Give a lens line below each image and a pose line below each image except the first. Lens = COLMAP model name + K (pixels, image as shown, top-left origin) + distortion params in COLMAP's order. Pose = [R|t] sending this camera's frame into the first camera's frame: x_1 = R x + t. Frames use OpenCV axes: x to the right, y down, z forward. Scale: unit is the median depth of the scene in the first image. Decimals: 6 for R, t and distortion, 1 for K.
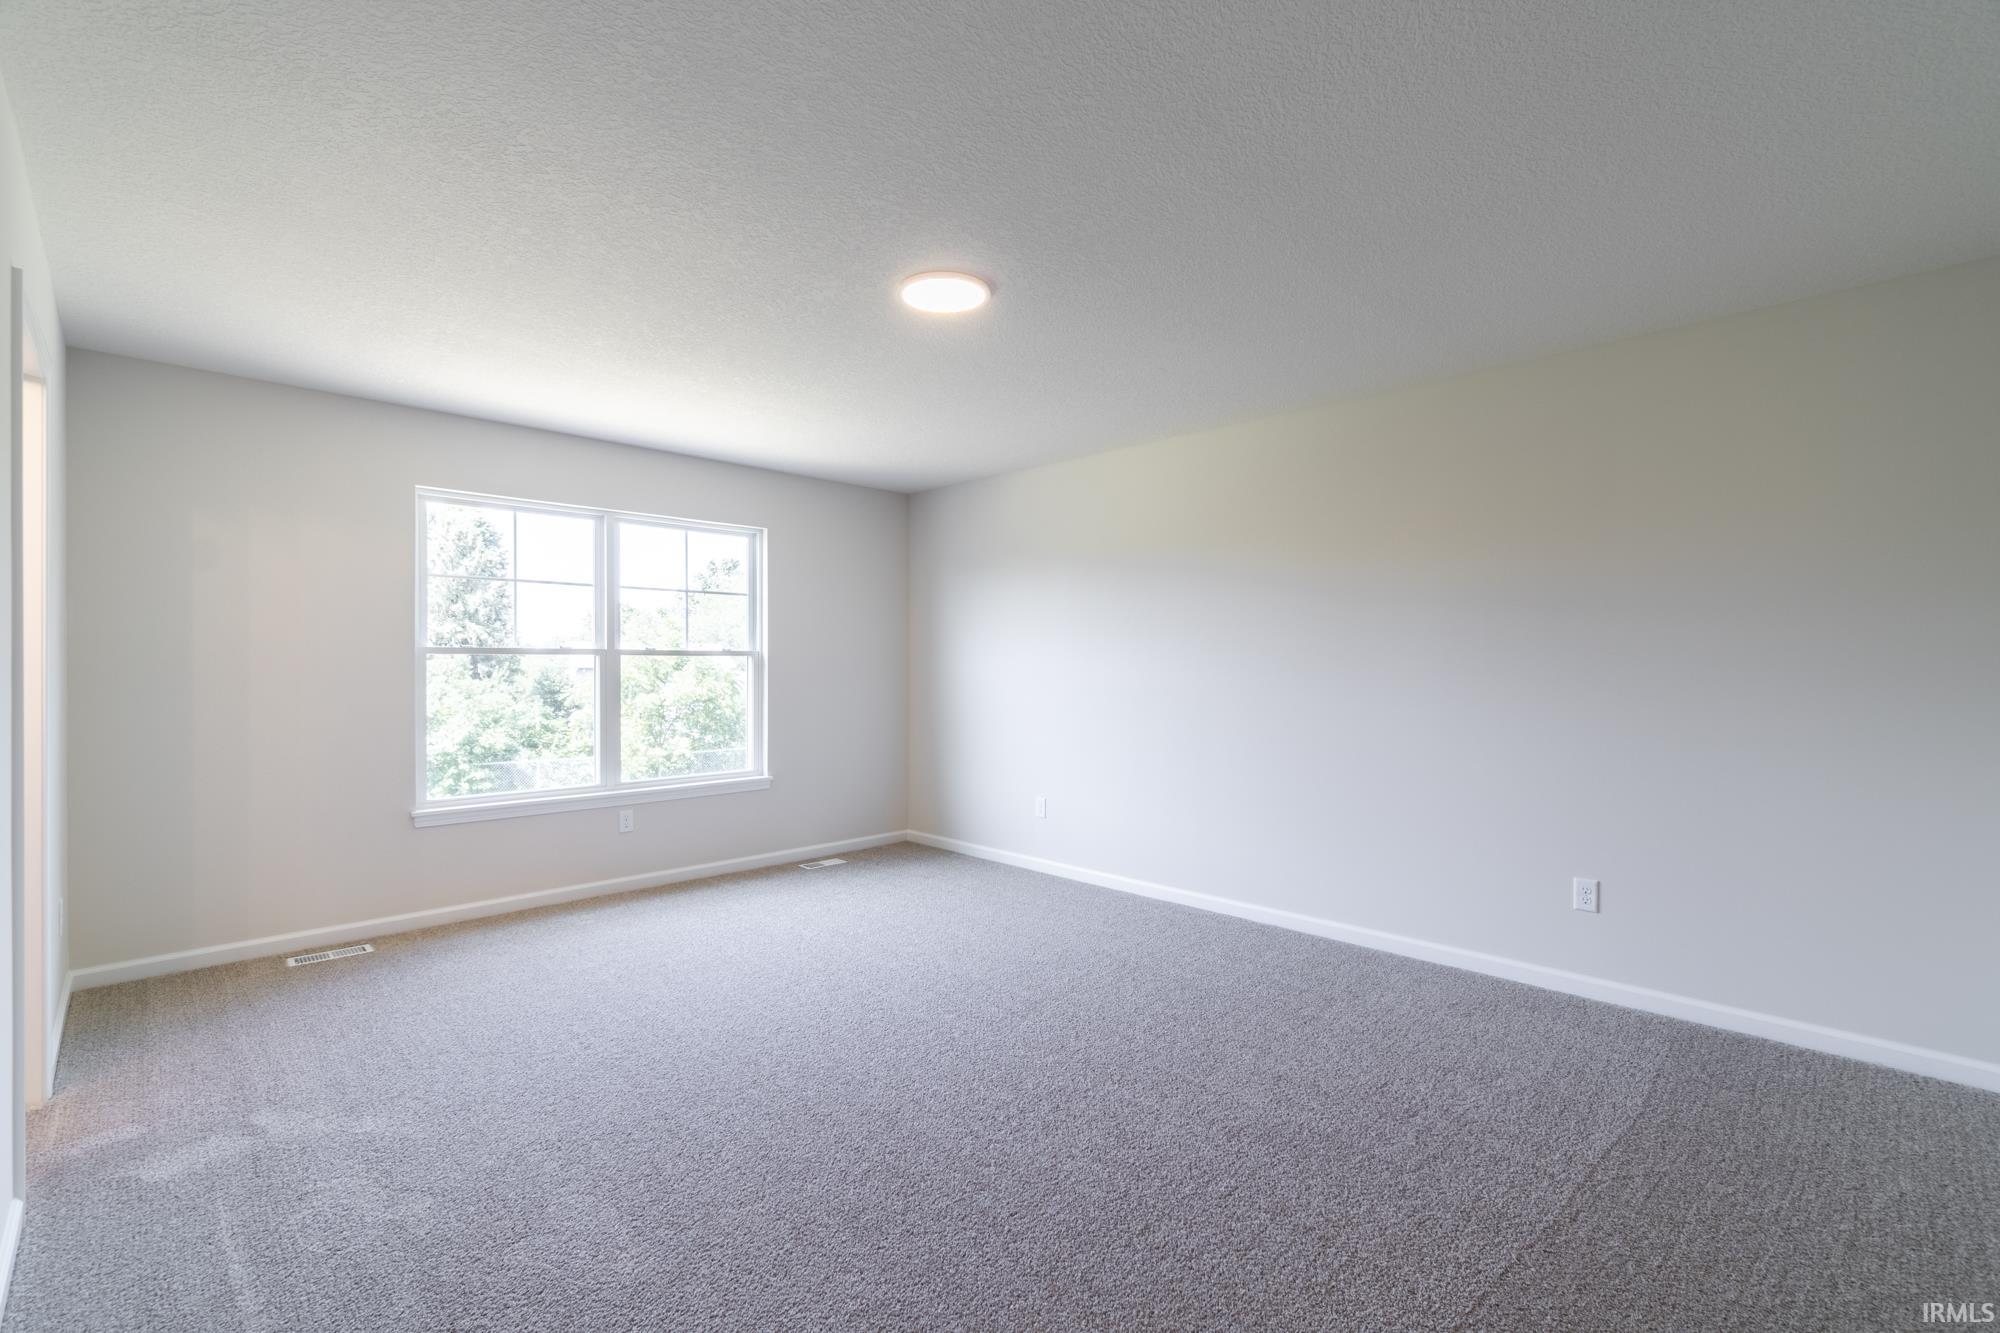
lens RADIAL K [[860.0, 0, 980.4], [0, 860.0, 672.3], [0, 0, 1]] dist [-0.028927, 0.000603]
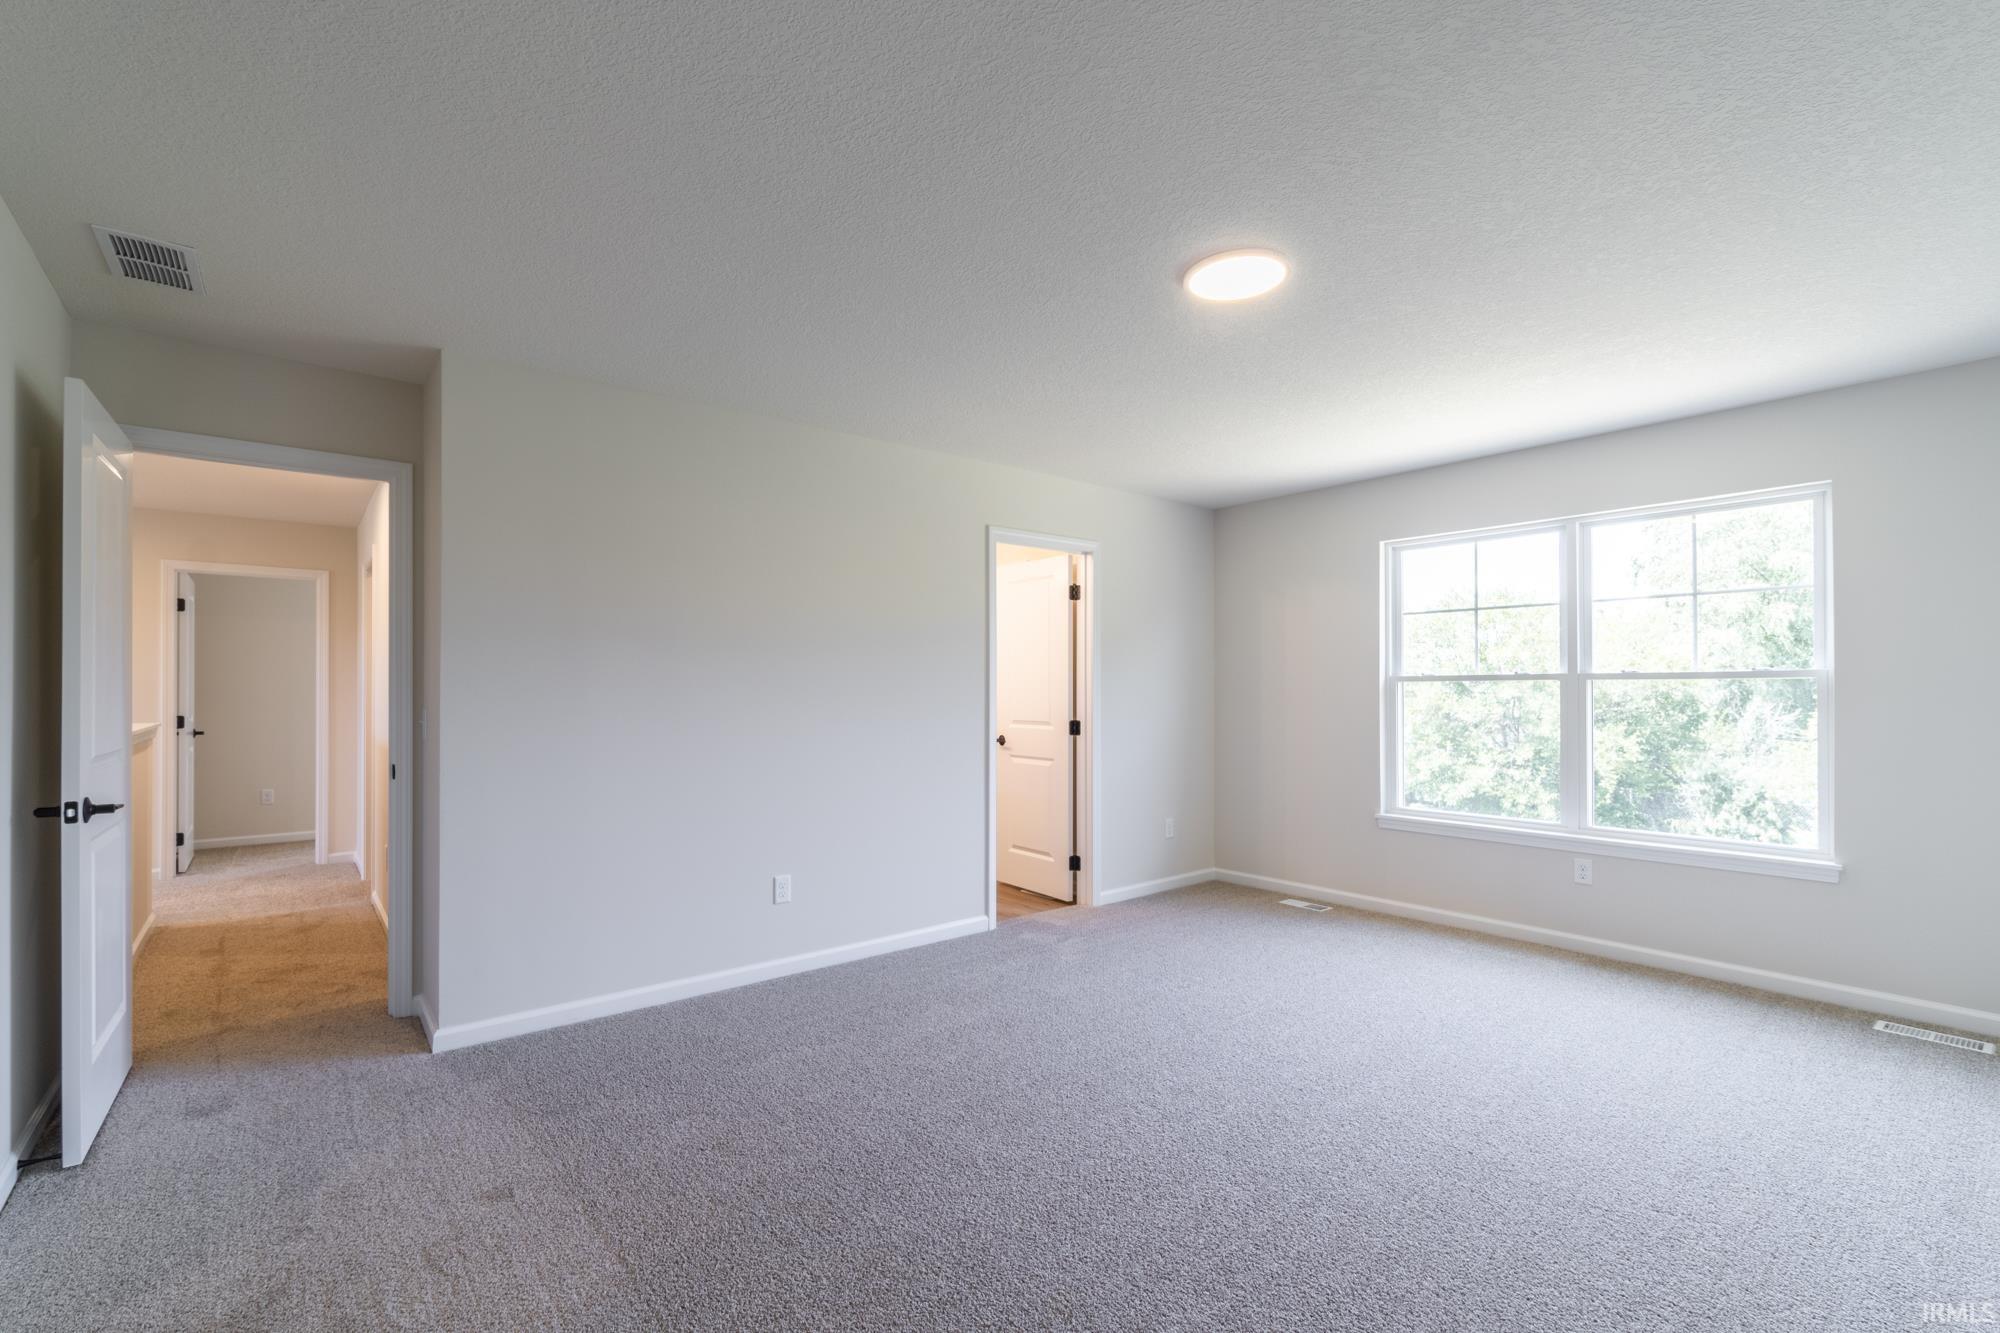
lens RADIAL K [[860.0, 0, 980.4], [0, 860.0, 672.3], [0, 0, 1]] dist [-0.028927, 0.000603]
pose [[-0.115267, -0.021145, -0.993109, 0.507339], [-0.007921, 0.999761, -0.020367, -0.004845], [0.993303, 0.005519, -0.115407, 0.491506]]
